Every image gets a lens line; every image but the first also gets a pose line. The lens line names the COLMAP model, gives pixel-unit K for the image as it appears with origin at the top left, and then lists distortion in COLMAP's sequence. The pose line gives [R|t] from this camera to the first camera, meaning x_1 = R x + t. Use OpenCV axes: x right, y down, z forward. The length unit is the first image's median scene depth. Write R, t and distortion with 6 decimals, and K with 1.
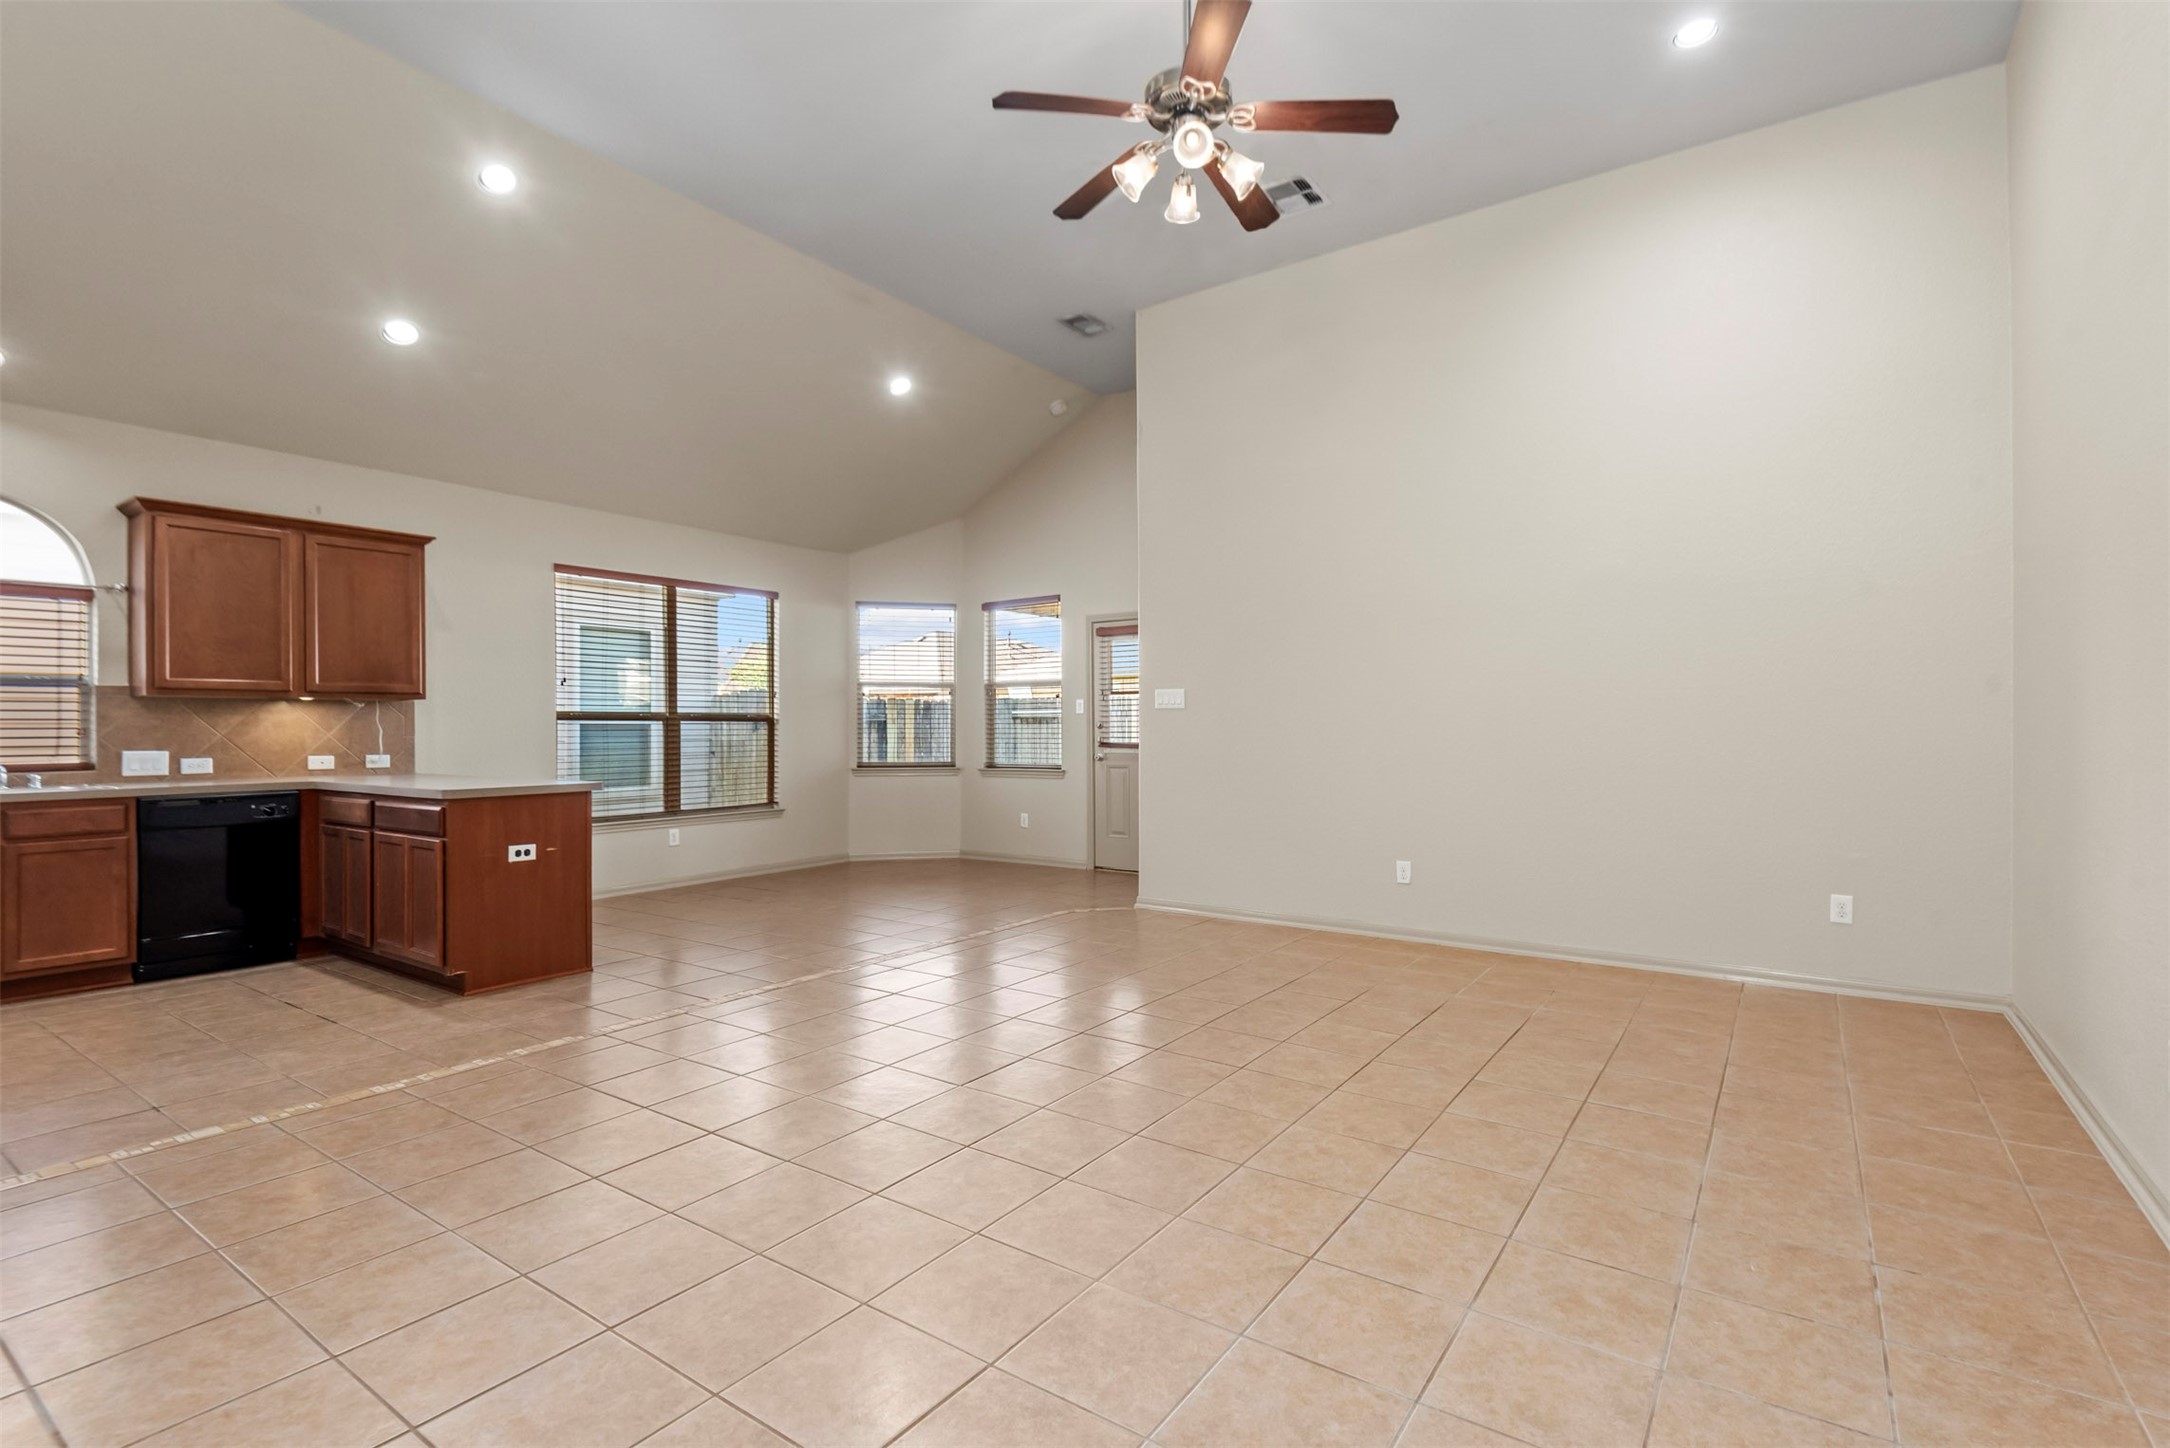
lens RADIAL K [[1013.0, 0, 1100.0], [0, 1013.0, 730.2], [0, 0, 1]] dist [0.003355, -0.000443]
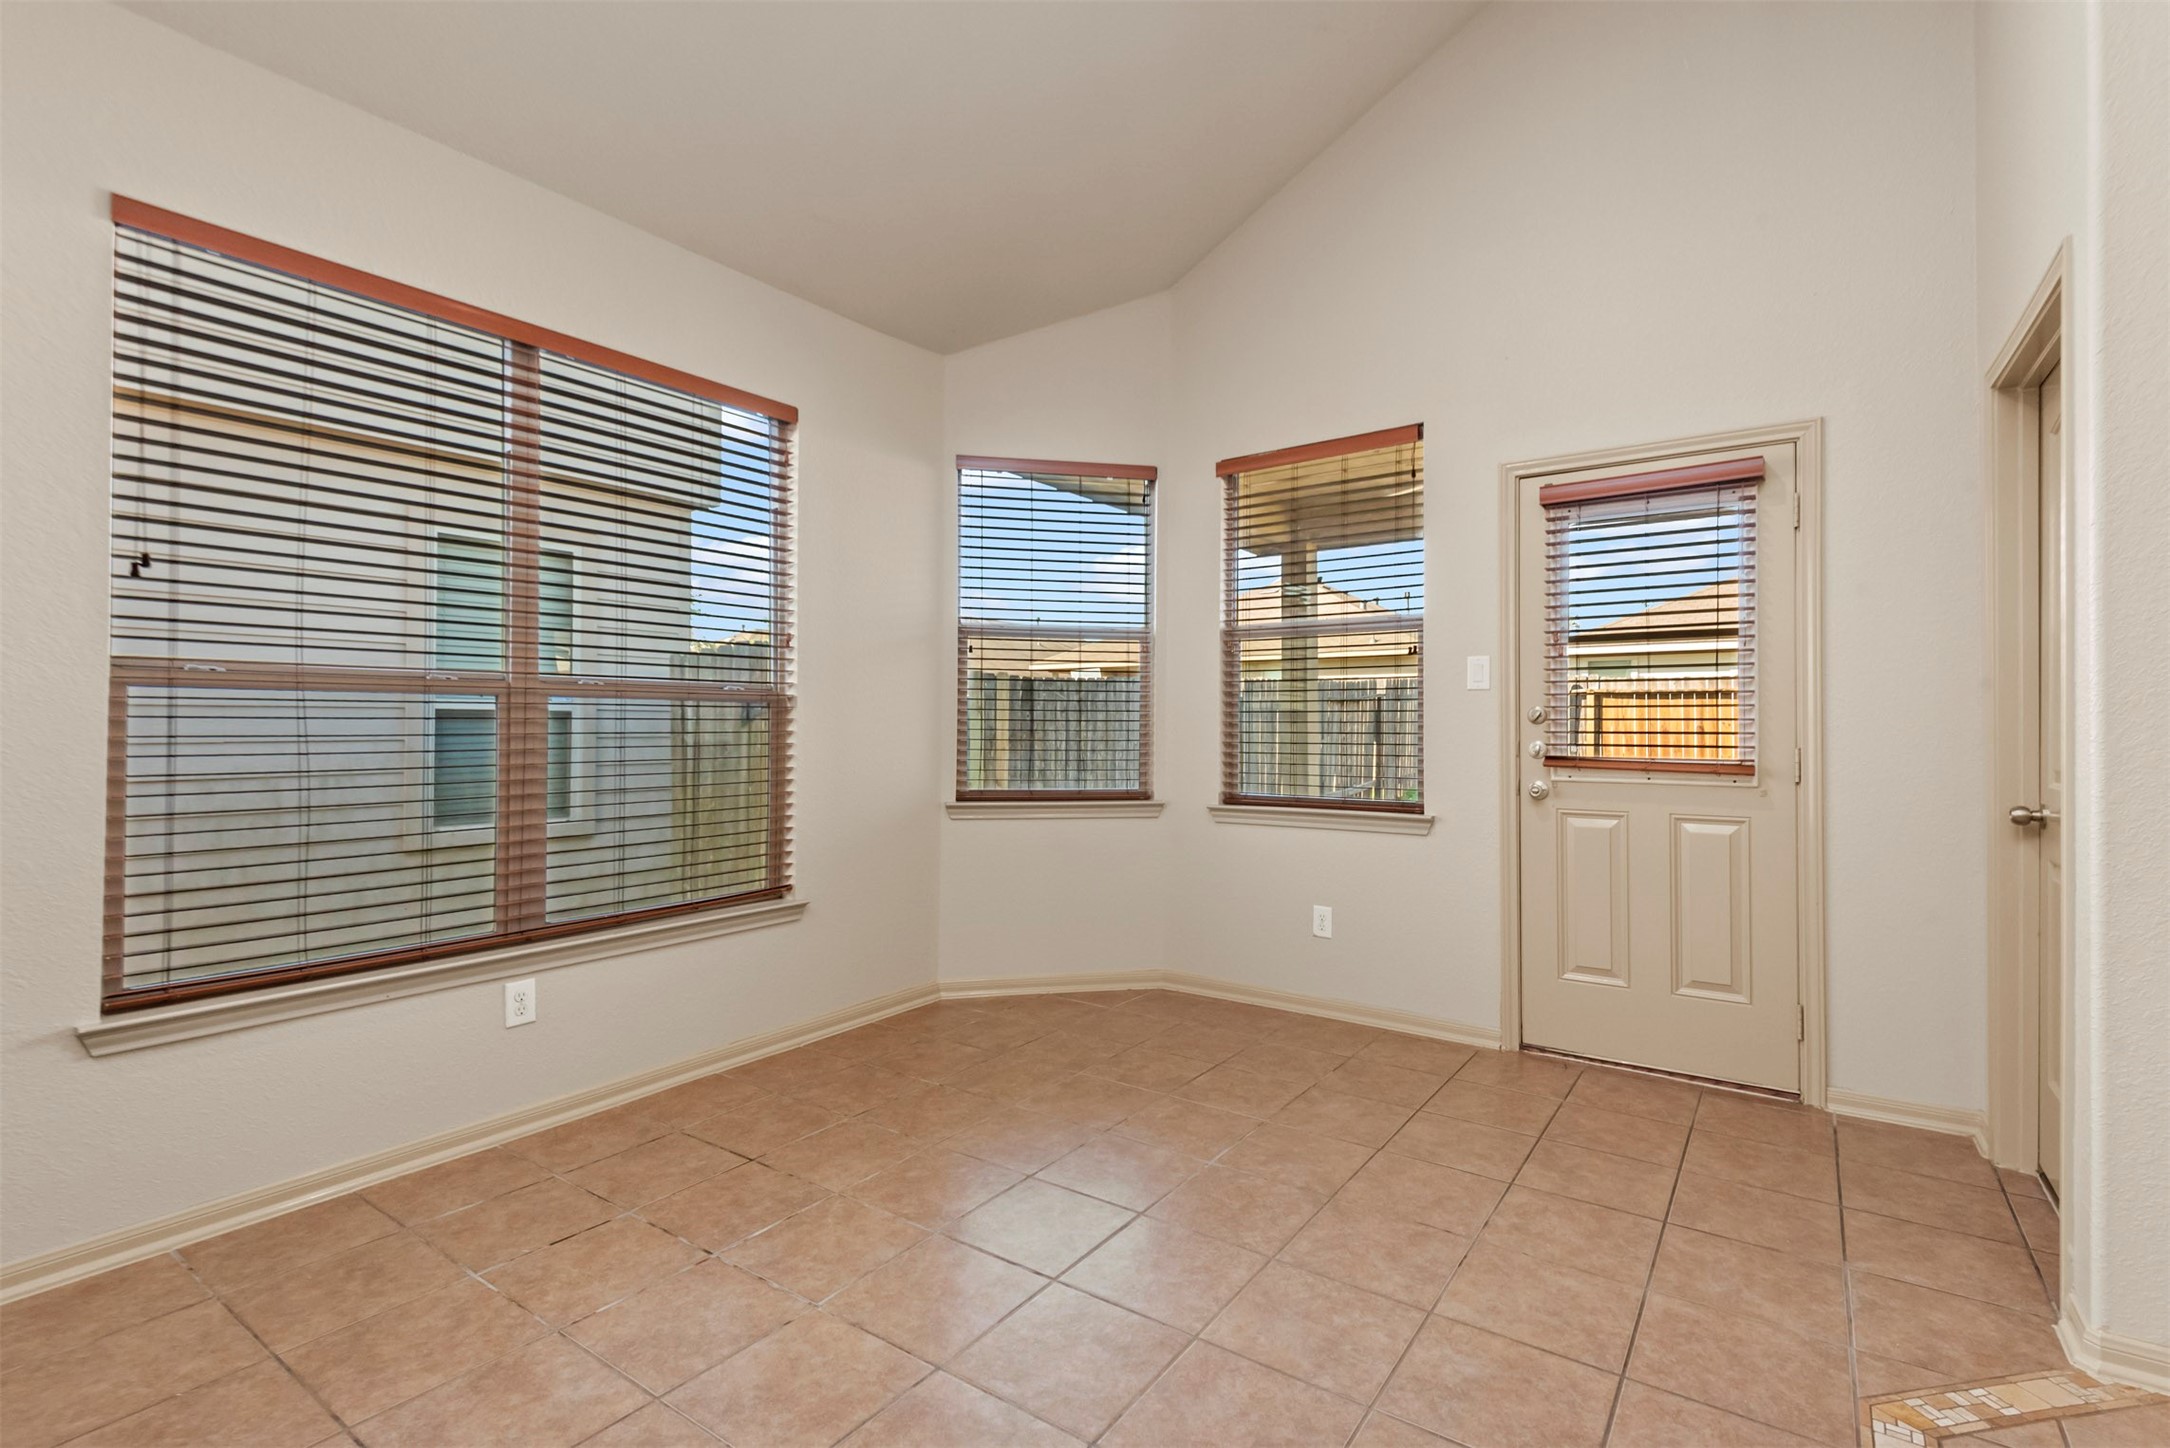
lens RADIAL K [[994.1, 0, 1085.0], [0, 994.1, 724.0], [0, 0, 1]] dist [0.025054, -0.018352]
pose [[0.999850, 0.006633, -0.016004, -0.281854], [-0.006696, 0.999970, -0.003887, 0.002132], [0.015977, 0.003994, 0.999864, 0.868649]]
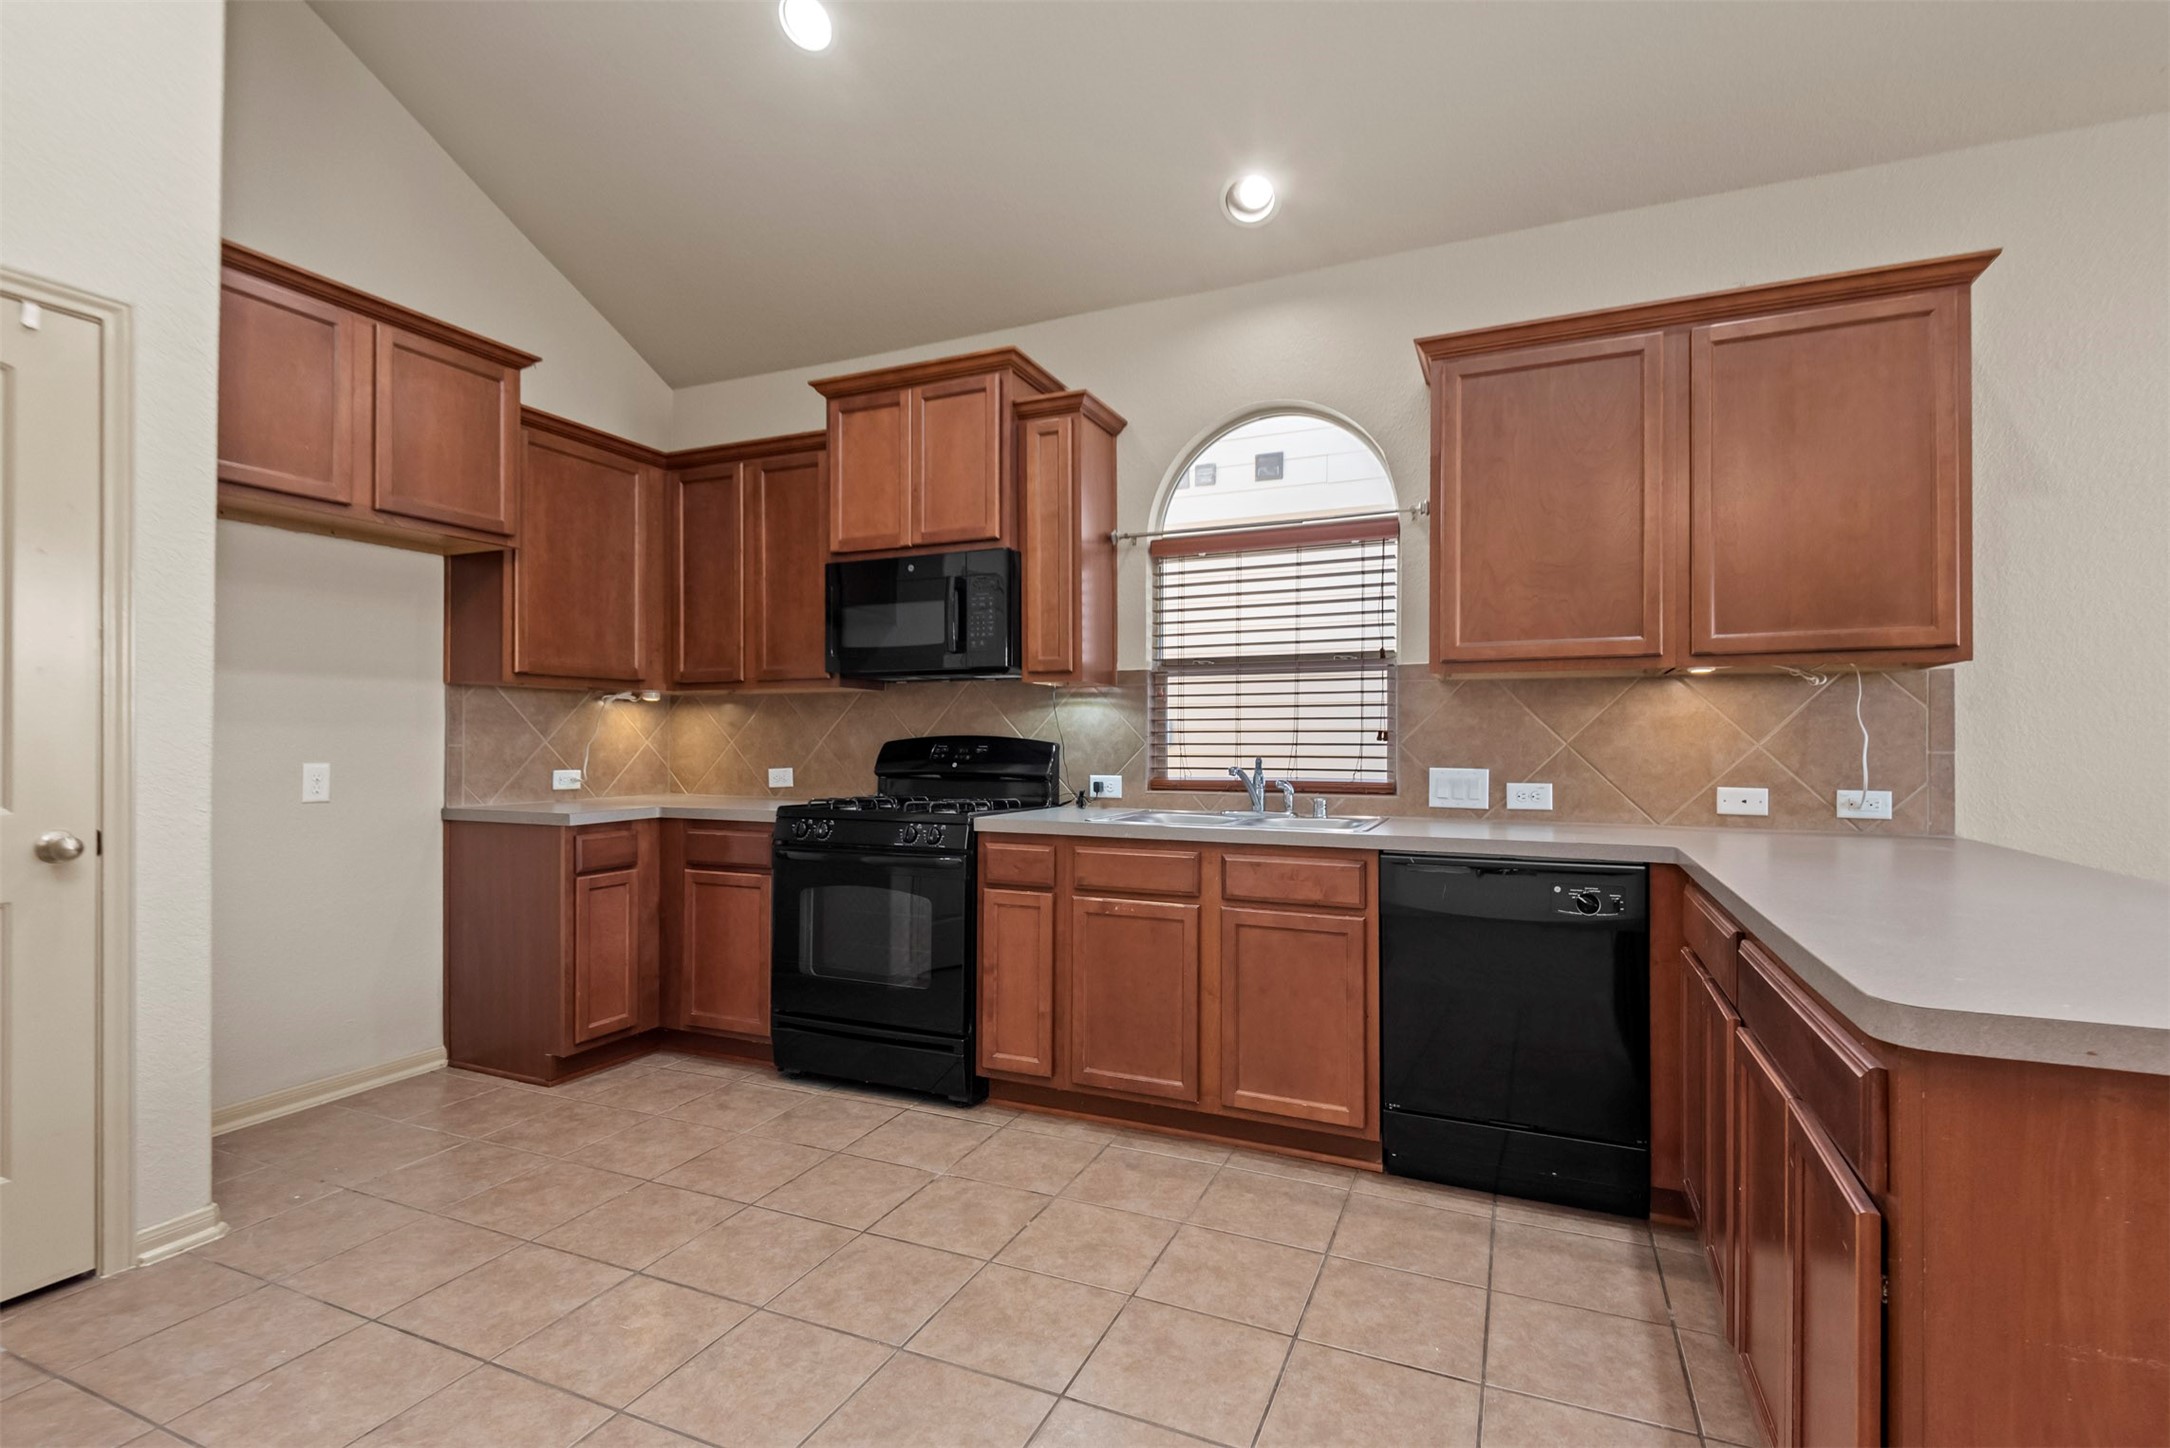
lens RADIAL K [[984.6, 0, 1098.1], [0, 984.6, 733.9], [0, 0, 1]] dist [0.026471, -0.017995]
pose [[0.192935, 0.000172, -0.981211, -0.373437], [-0.005982, 0.999982, -0.001001, 0.001681], [0.981193, 0.006062, 0.192933, 0.632849]]
